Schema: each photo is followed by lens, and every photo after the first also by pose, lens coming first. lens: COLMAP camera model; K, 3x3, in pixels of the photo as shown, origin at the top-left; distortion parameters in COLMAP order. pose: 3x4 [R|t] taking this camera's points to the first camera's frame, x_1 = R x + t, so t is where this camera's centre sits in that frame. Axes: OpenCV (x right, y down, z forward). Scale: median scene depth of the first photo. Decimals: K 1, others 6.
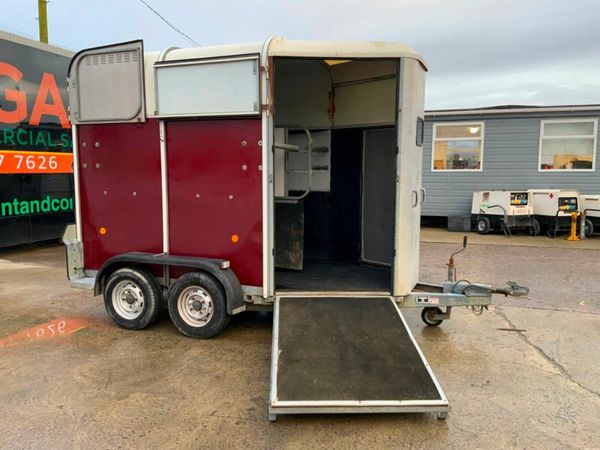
lens RADIAL K [[493.0, 0, 299.6], [0, 493.0, 226.7], [0, 0, 1]] dist [0.071512, -0.135420]
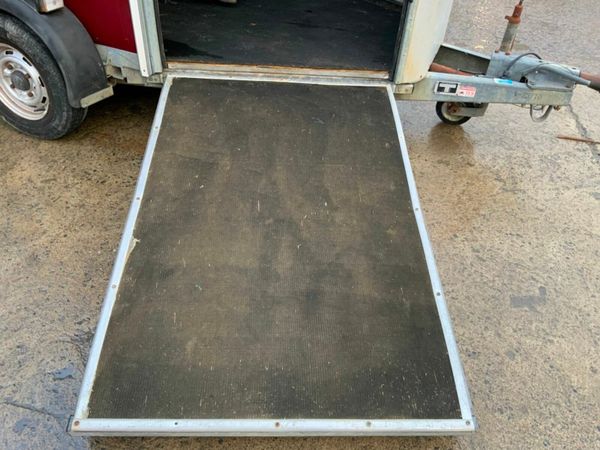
lens RADIAL K [[493.0, 0, 299.6], [0, 493.0, 226.7], [0, 0, 1]] dist [0.071512, -0.135420]
pose [[0.998562, 0.040153, 0.035524, 0.074311], [-0.053222, 0.822200, 0.566705, -0.026901], [-0.006453, -0.567780, 0.823155, 0.463585]]
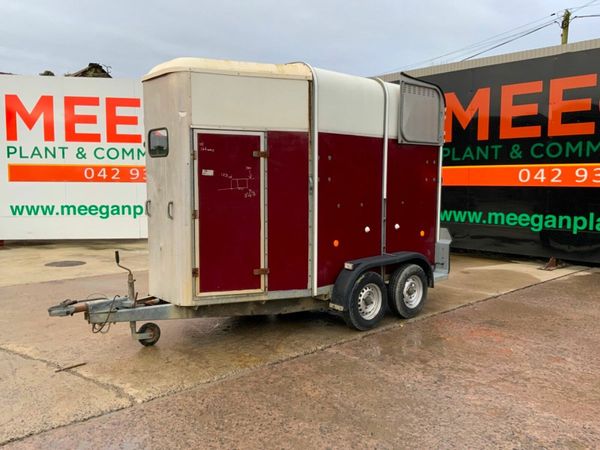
lens RADIAL K [[493.0, 0, 299.6], [0, 493.0, 226.7], [0, 0, 1]] dist [0.071512, -0.135420]
pose [[-0.439880, 0.077541, -0.894703, 1.020669], [-0.107275, 0.984595, 0.138074, -0.192791], [0.891626, 0.156715, -0.424786, 1.711800]]
